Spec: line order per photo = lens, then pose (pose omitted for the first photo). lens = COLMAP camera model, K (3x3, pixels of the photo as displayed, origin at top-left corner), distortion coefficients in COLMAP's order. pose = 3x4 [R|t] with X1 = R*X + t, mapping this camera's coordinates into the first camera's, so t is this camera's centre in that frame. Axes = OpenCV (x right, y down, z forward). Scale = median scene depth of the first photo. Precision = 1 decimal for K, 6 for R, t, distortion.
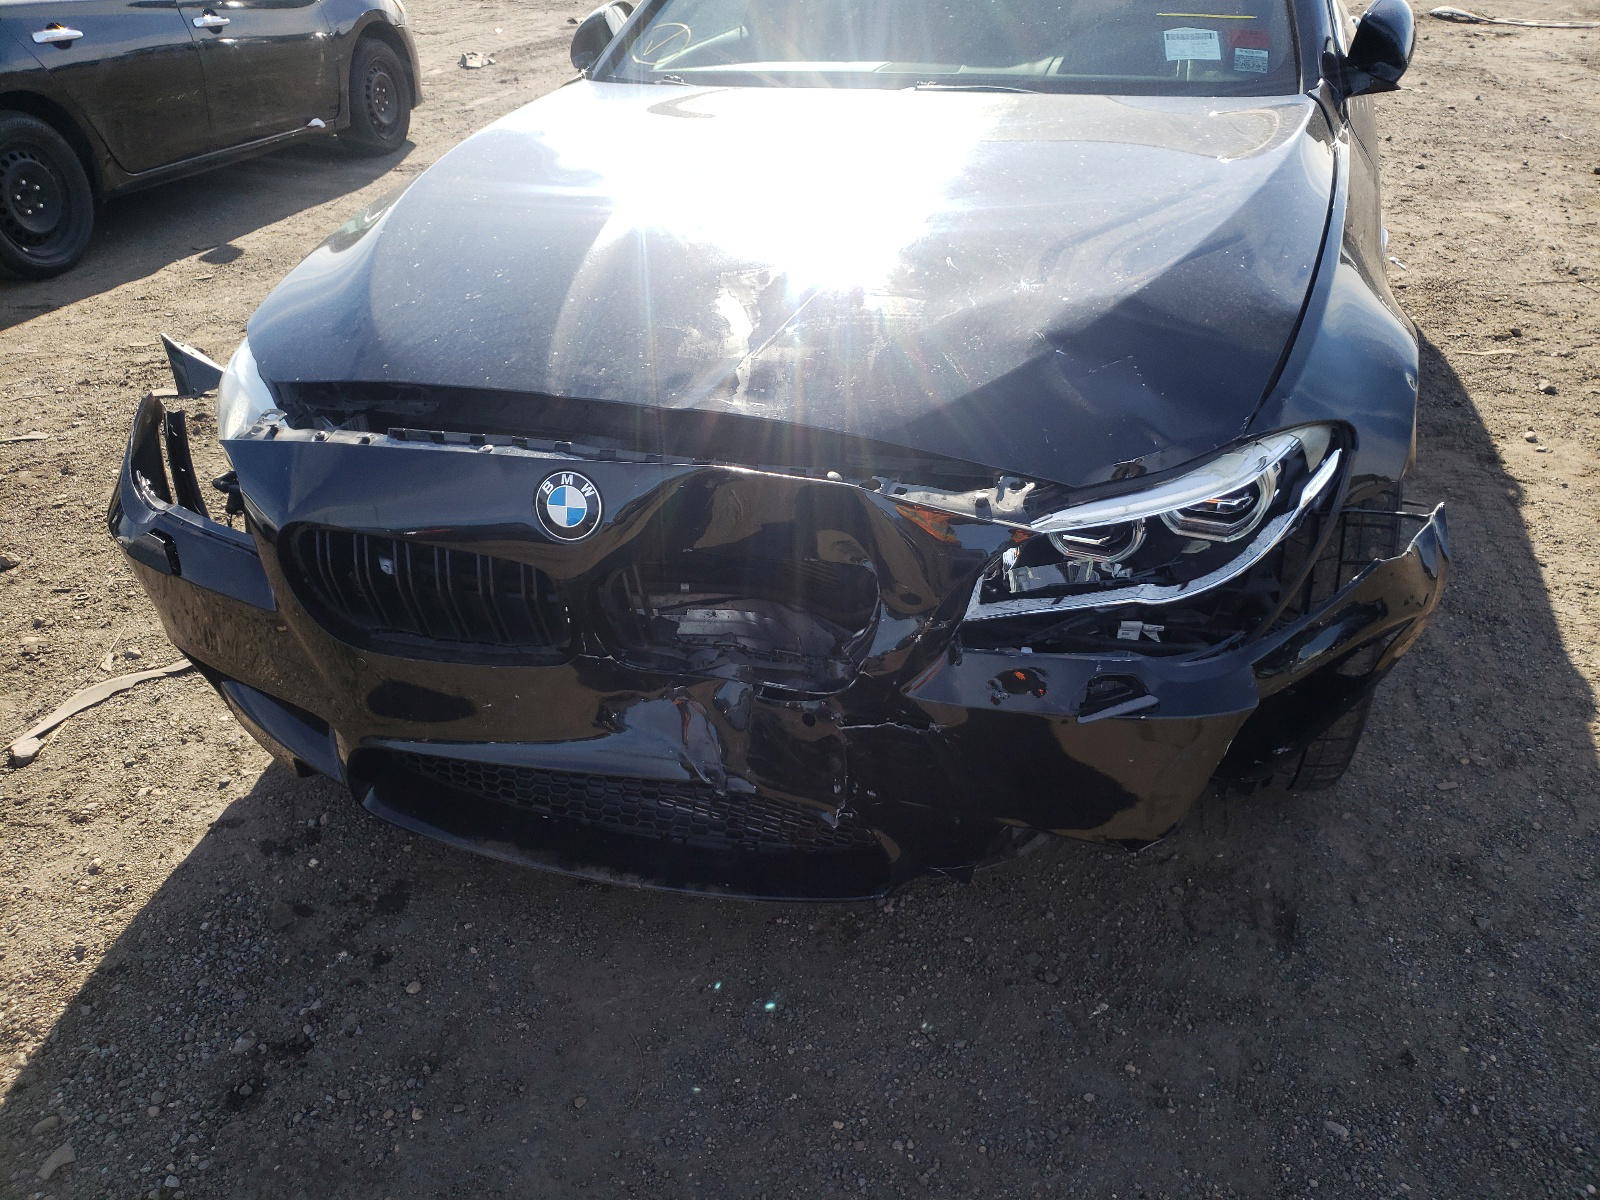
lens RADIAL K [[1239.5, 0, 800.6], [0, 1239.5, 605.3], [0, 0, 1]] dist [0.024056, -0.008325]
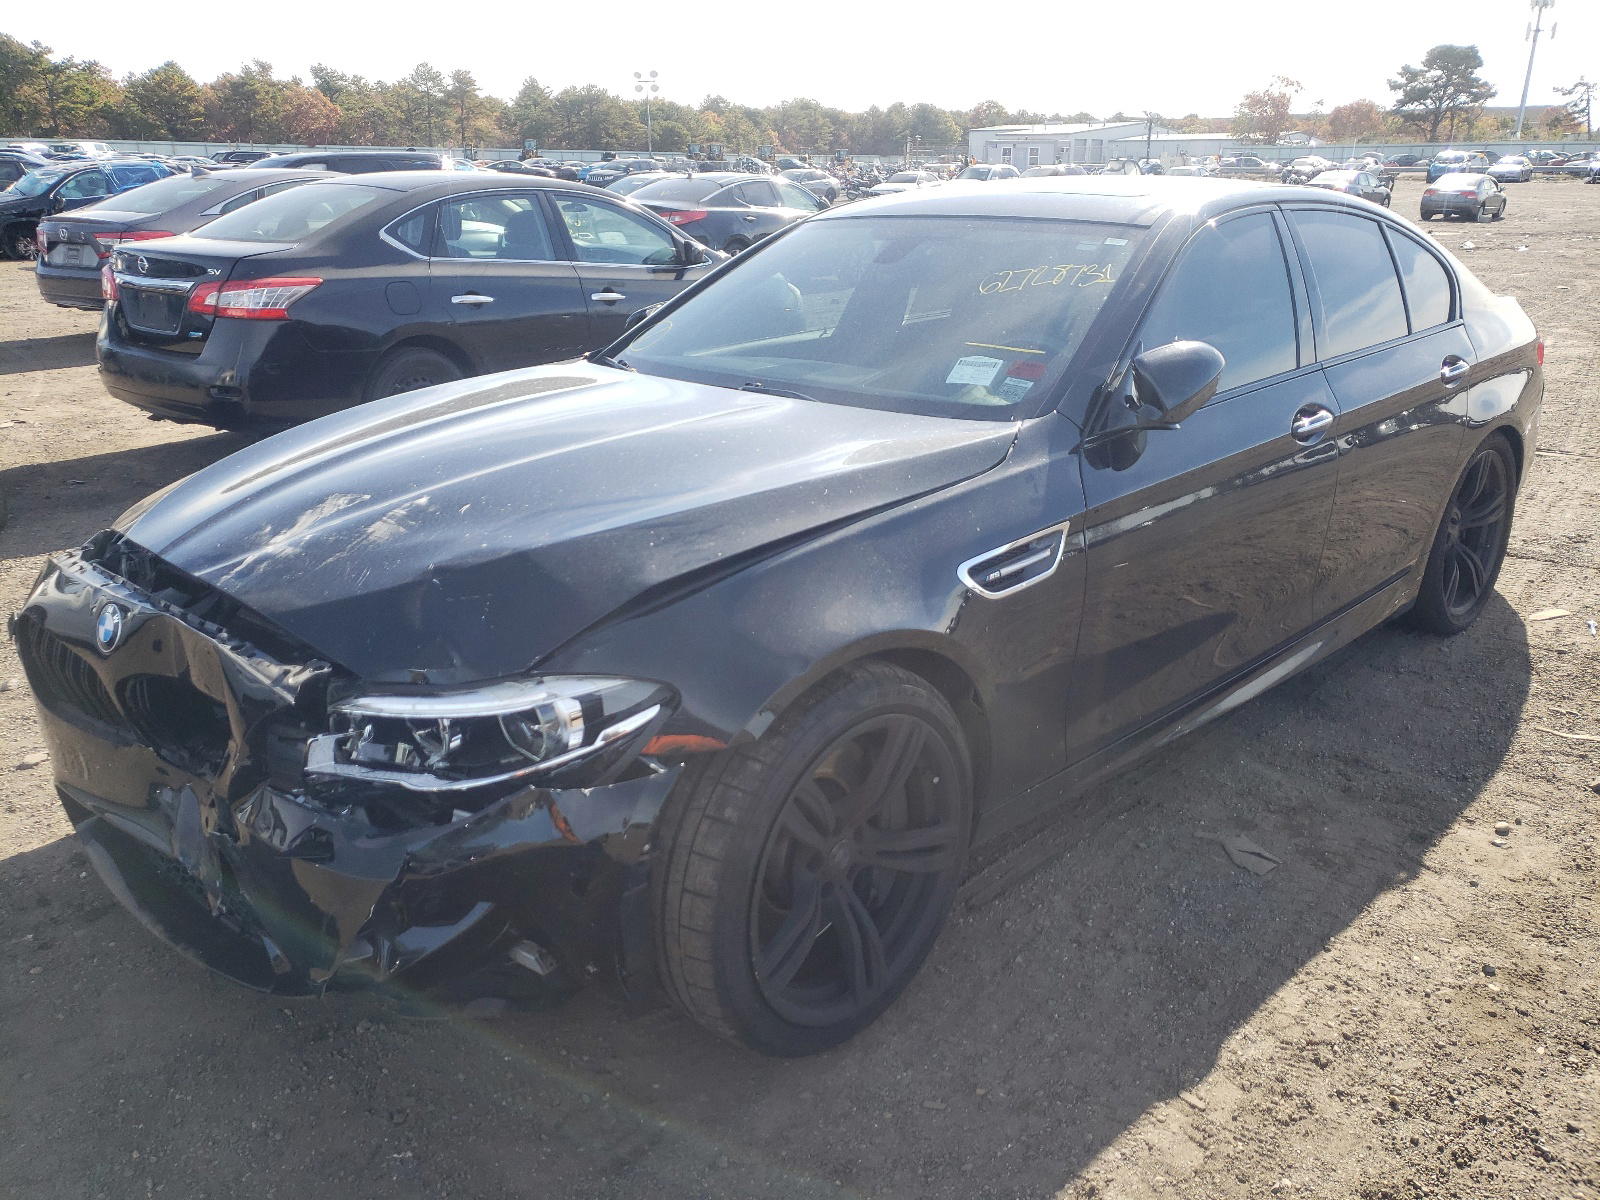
lens RADIAL K [[1239.5, 0, 803.3], [0, 1239.5, 599.4], [0, 0, 1]] dist [0.024056, -0.008325]
pose [[0.892993, 0.159694, -0.420787, 0.575227], [-0.242297, 0.958466, -0.150453, -0.045977], [0.379284, 0.236309, 0.894596, 0.004954]]
